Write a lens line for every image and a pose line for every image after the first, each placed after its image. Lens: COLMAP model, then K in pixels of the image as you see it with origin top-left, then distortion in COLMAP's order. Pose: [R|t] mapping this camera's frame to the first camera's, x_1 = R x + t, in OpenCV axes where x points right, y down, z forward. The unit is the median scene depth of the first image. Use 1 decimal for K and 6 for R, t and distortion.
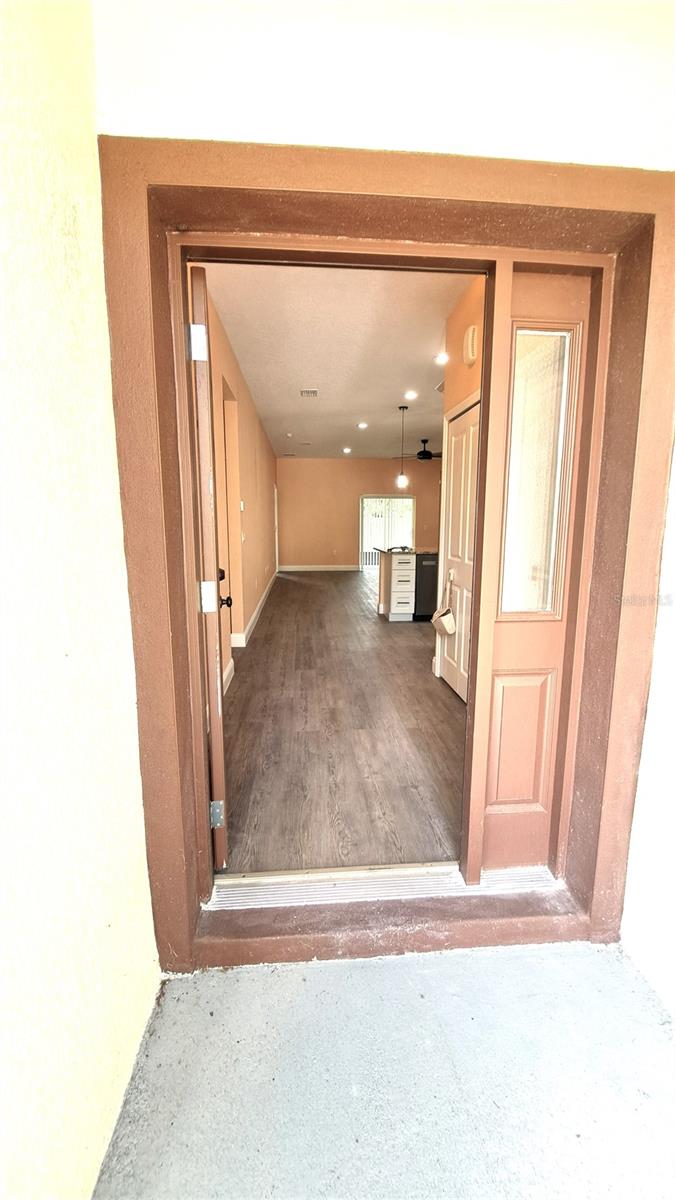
lens RADIAL K [[475.8, 0, 339.8], [0, 475.8, 594.5], [0, 0, 1]] dist [-0.013542, -0.001840]
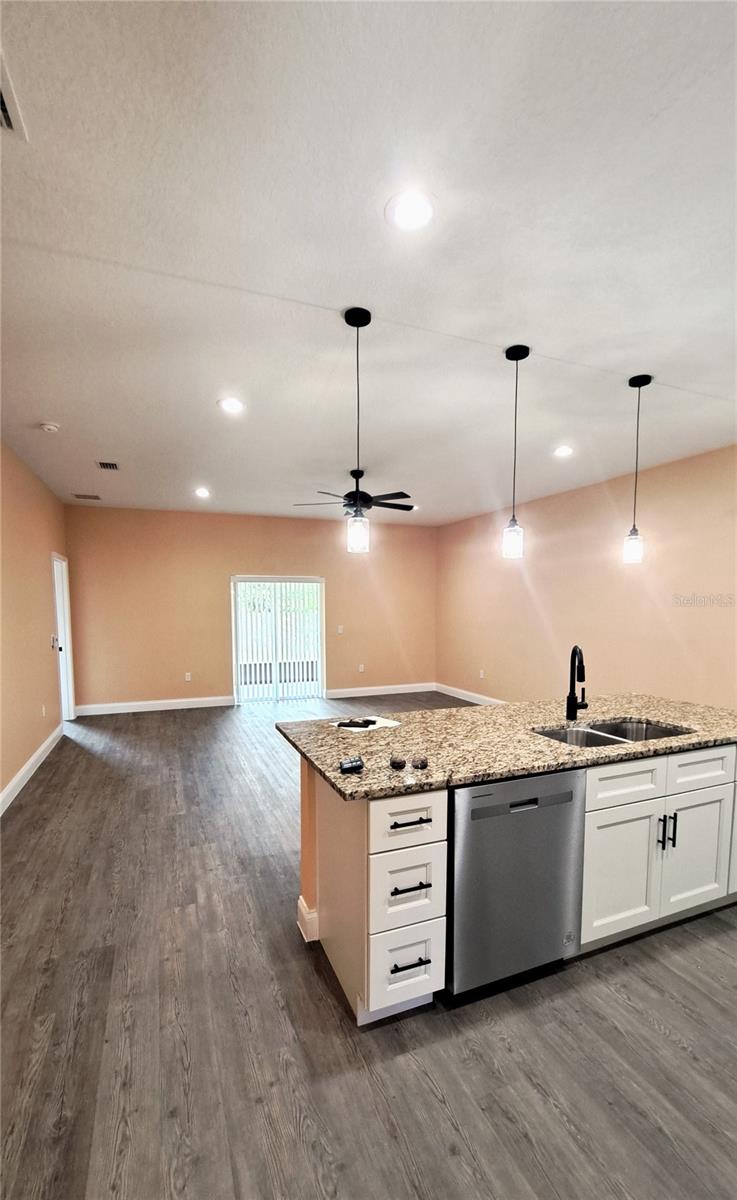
lens RADIAL K [[520.4, 0, 371.9], [0, 520.4, 649.7], [0, 0, 1]] dist [-0.016194, -0.001107]
pose [[0.953730, -0.029456, 0.299217, 0.029266], [0.049557, 0.996979, -0.059813, -0.146853], [-0.296551, 0.071874, 0.952308, 0.713771]]
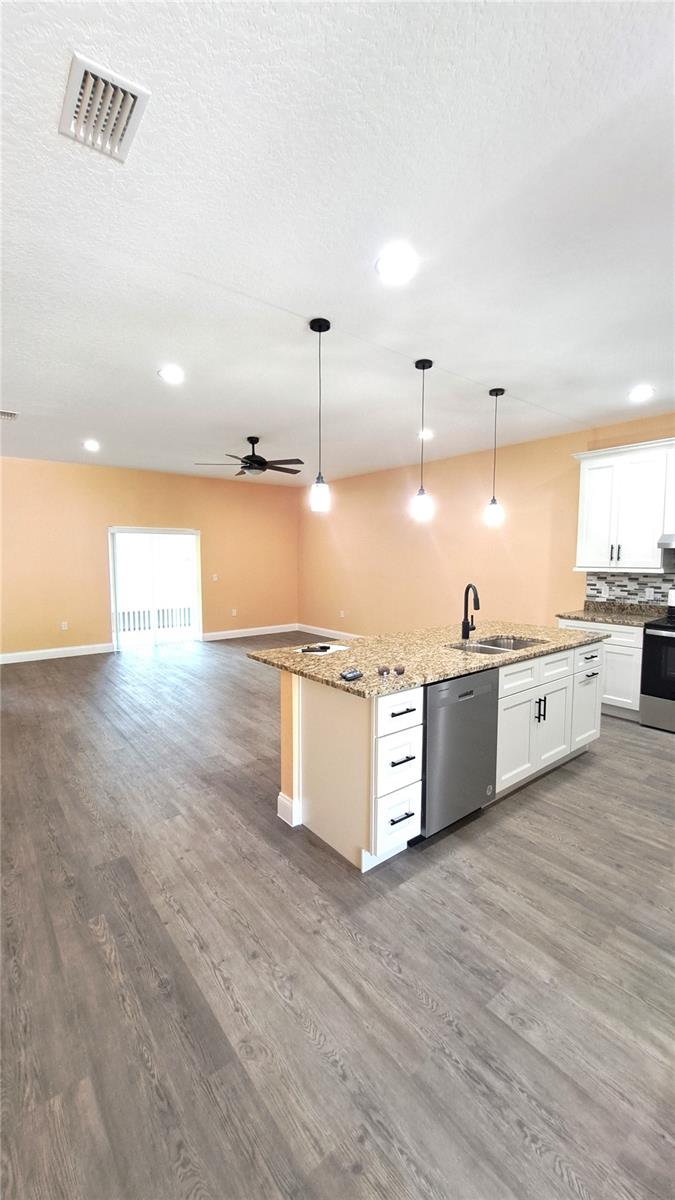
lens RADIAL K [[475.8, 0, 339.8], [0, 475.8, 594.5], [0, 0, 1]] dist [-0.013542, -0.001840]
pose [[0.829982, -0.045713, 0.555914, -0.103332], [0.086261, 0.995165, -0.046955, -0.143001], [-0.551080, 0.086926, 0.829913, 0.708636]]
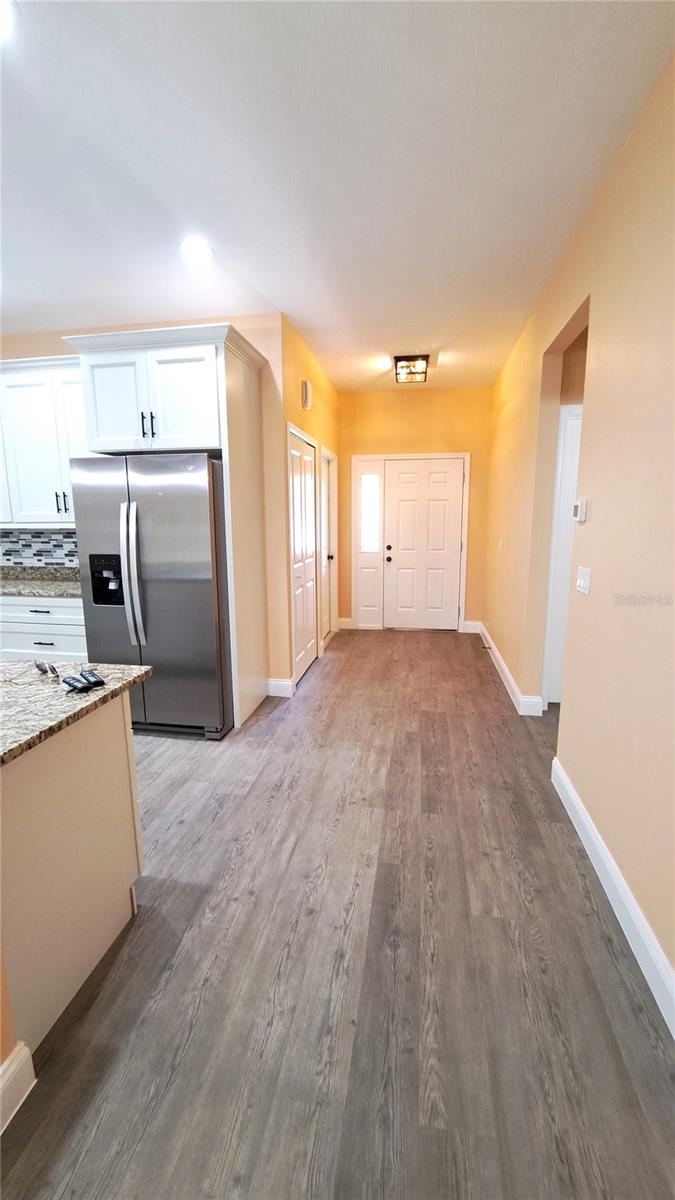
lens RADIAL K [[475.8, 0, 339.8], [0, 475.8, 594.5], [0, 0, 1]] dist [-0.013542, -0.001840]
pose [[-0.969390, -0.036413, 0.242812, -0.074580], [0.042687, 0.948886, 0.312719, -0.209440], [-0.241788, 0.313511, -0.918286, 1.195847]]
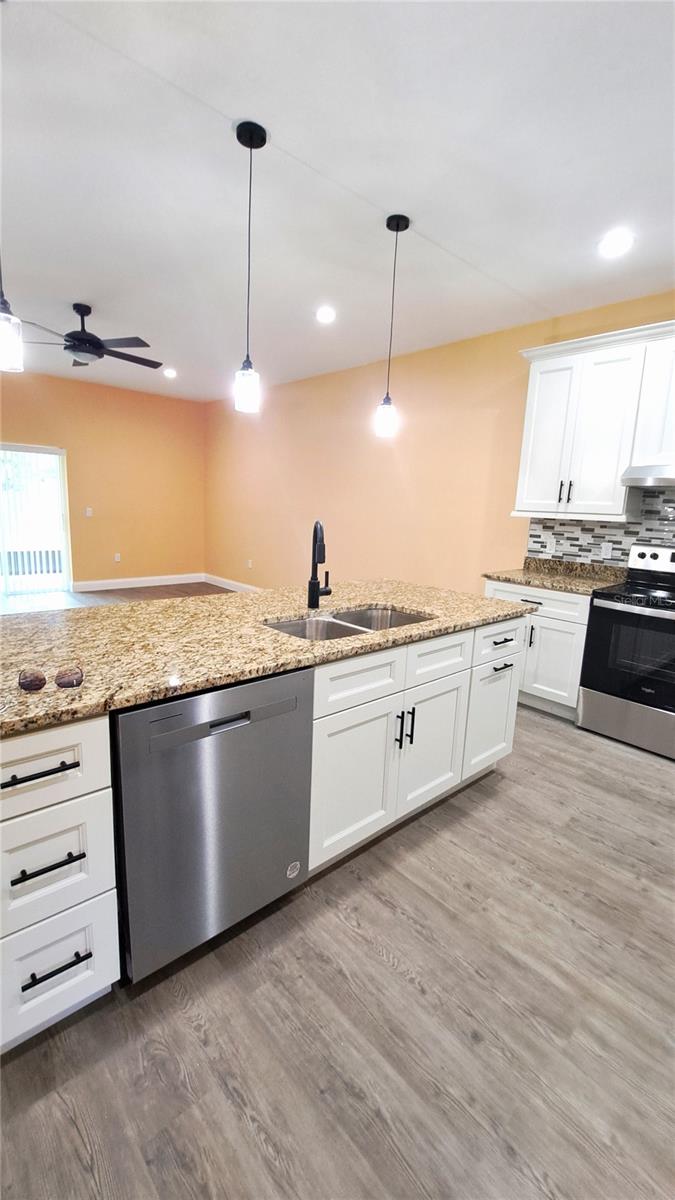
lens RADIAL K [[500.4, 0, 340.6], [0, 500.4, 594.9], [0, 0, 1]] dist [-0.001181, -0.009122]
pose [[0.793177, -0.077593, 0.604028, 0.115695], [0.051628, 0.996847, 0.060259, -0.136370], [-0.606799, -0.016611, 0.794682, 0.782031]]
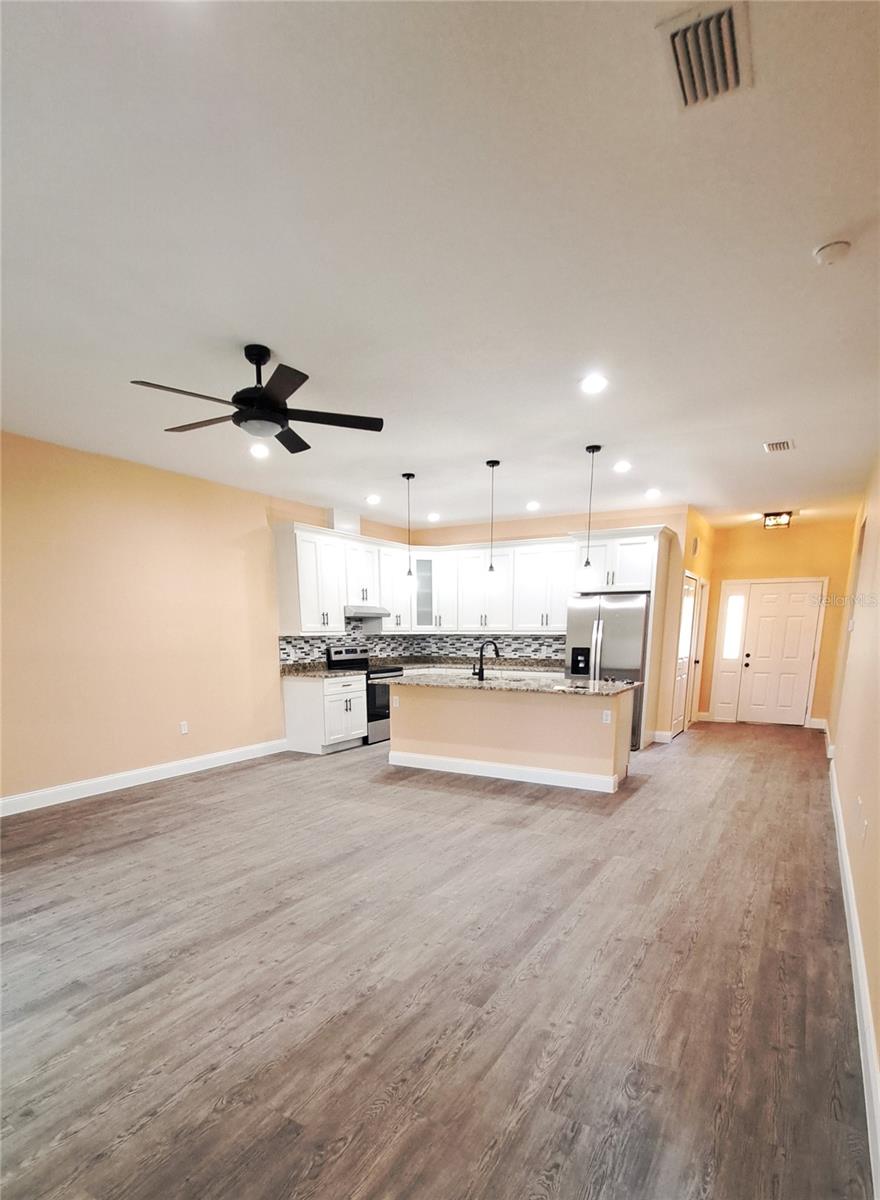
lens RADIAL K [[623.0, 0, 450.1], [0, 623.0, 772.5], [0, 0, 1]] dist [-0.003652, 0.016753]
pose [[-0.827437, -0.126767, 0.547063, -0.206933], [0.085493, 0.934395, 0.345829, -0.322402], [-0.555012, 0.332922, -0.762315, 1.950453]]
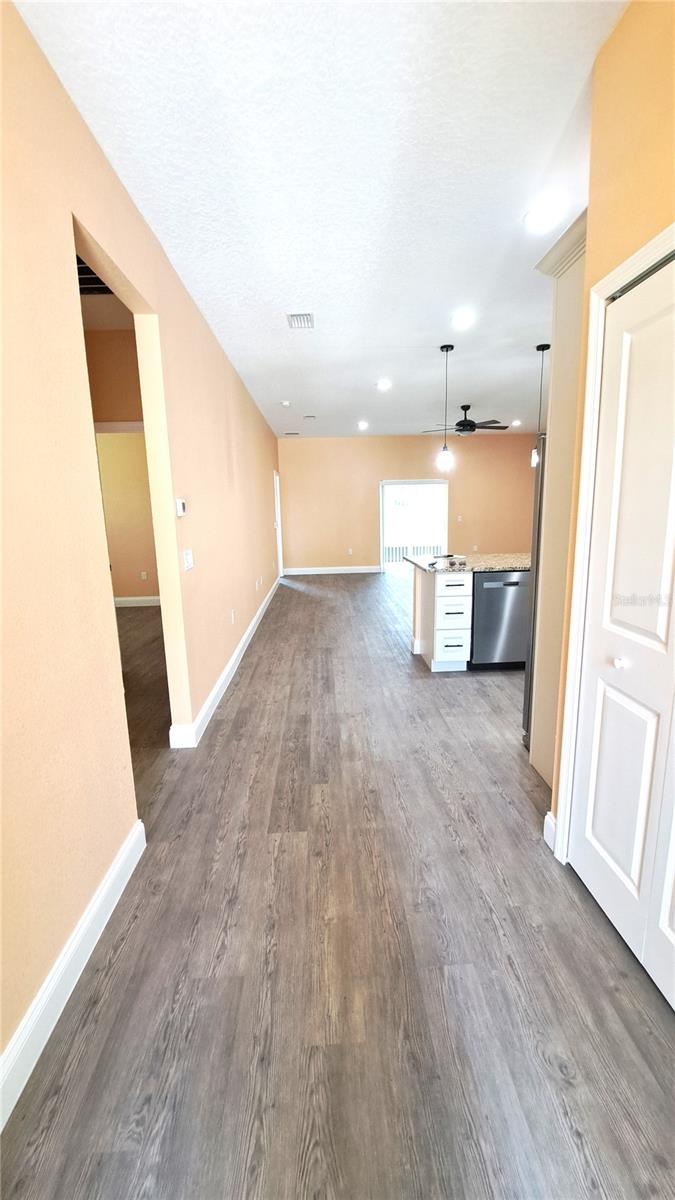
lens RADIAL K [[475.8, 0, 339.8], [0, 475.8, 594.5], [0, 0, 1]] dist [-0.013542, -0.001840]
pose [[0.999036, -0.017781, -0.040139, 0.005029], [0.018898, 0.999440, 0.027623, -0.074392], [0.039626, -0.028355, 0.998812, 0.345163]]
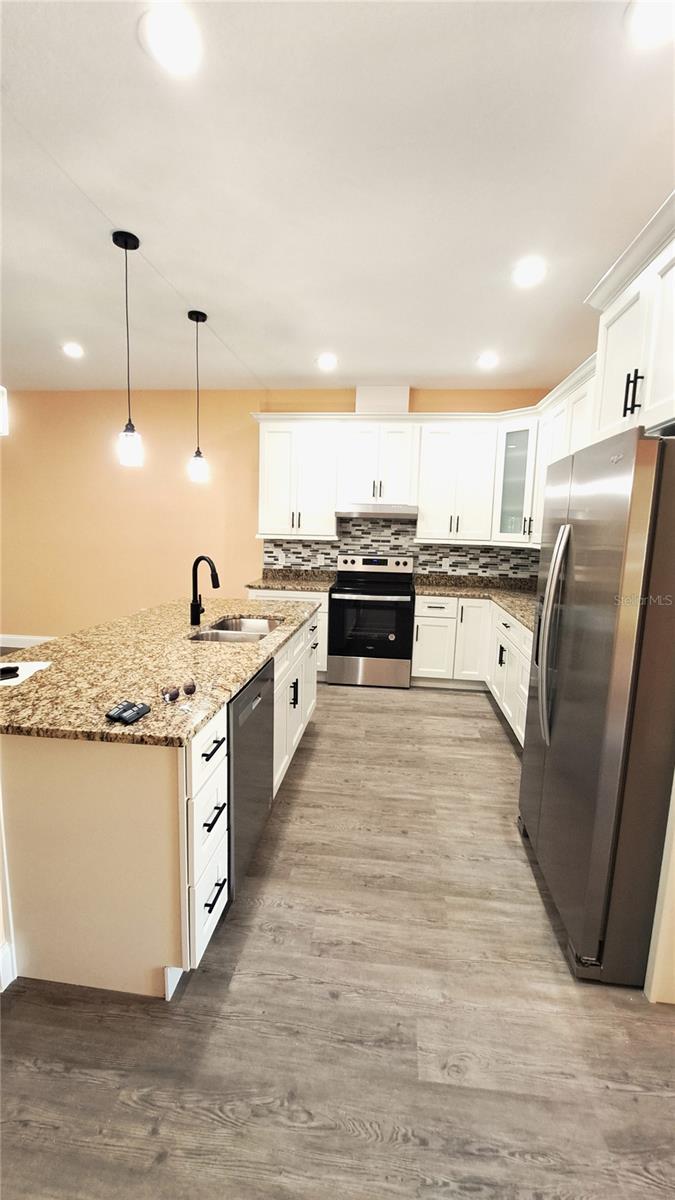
lens RADIAL K [[497.9, 0, 340.4], [0, 497.9, 596.4], [0, 0, 1]] dist [-0.016141, -0.001197]
pose [[0.190321, -0.133646, 0.972582, -0.095067], [0.123341, 0.986096, 0.111366, -0.165873], [-0.973943, 0.098764, 0.204159, 0.865593]]
